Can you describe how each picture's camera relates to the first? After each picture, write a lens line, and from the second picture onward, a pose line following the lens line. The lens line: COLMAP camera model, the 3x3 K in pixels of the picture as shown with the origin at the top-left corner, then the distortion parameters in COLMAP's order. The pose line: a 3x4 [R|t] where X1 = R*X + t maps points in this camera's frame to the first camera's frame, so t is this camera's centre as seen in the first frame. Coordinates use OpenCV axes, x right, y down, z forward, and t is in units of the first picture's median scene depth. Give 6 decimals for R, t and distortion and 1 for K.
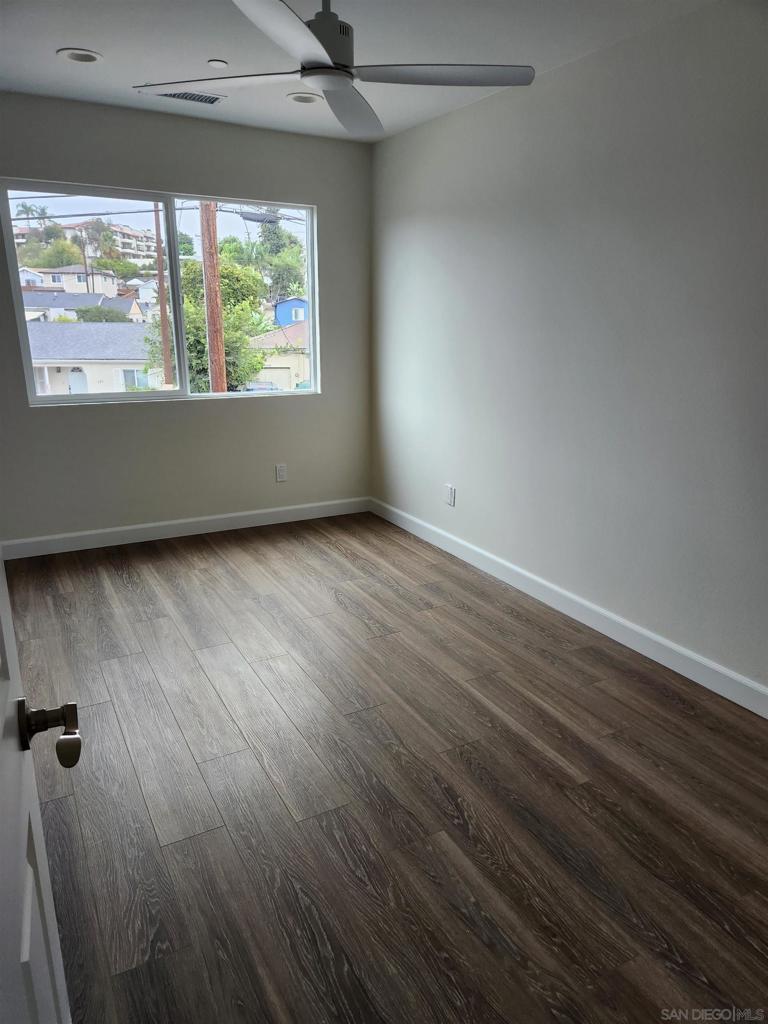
lens RADIAL K [[682.3, 0, 385.8], [0, 682.3, 511.9], [0, 0, 1]] dist [0.000561, -0.015661]
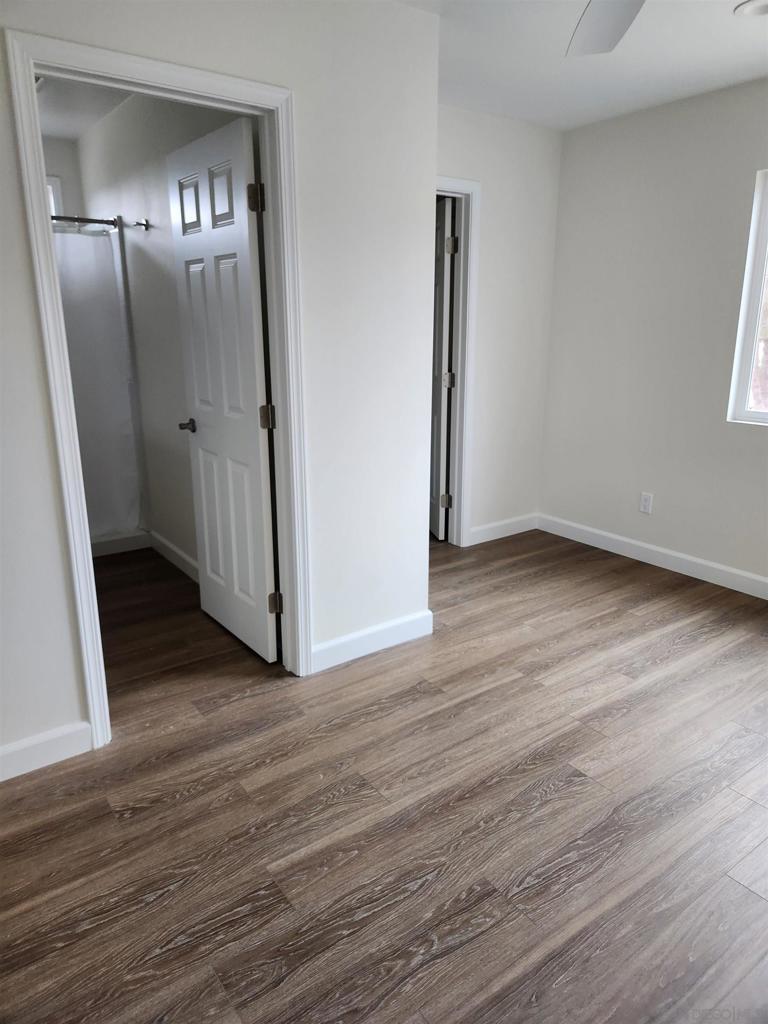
lens RADIAL K [[682.3, 0, 385.4], [0, 682.3, 508.7], [0, 0, 1]] dist [0.000561, -0.015661]
pose [[0.129805, 0.252609, -0.958822, 0.492535], [-0.273459, 0.938620, 0.210266, -0.170573], [0.953085, 0.234905, 0.190916, 0.682579]]
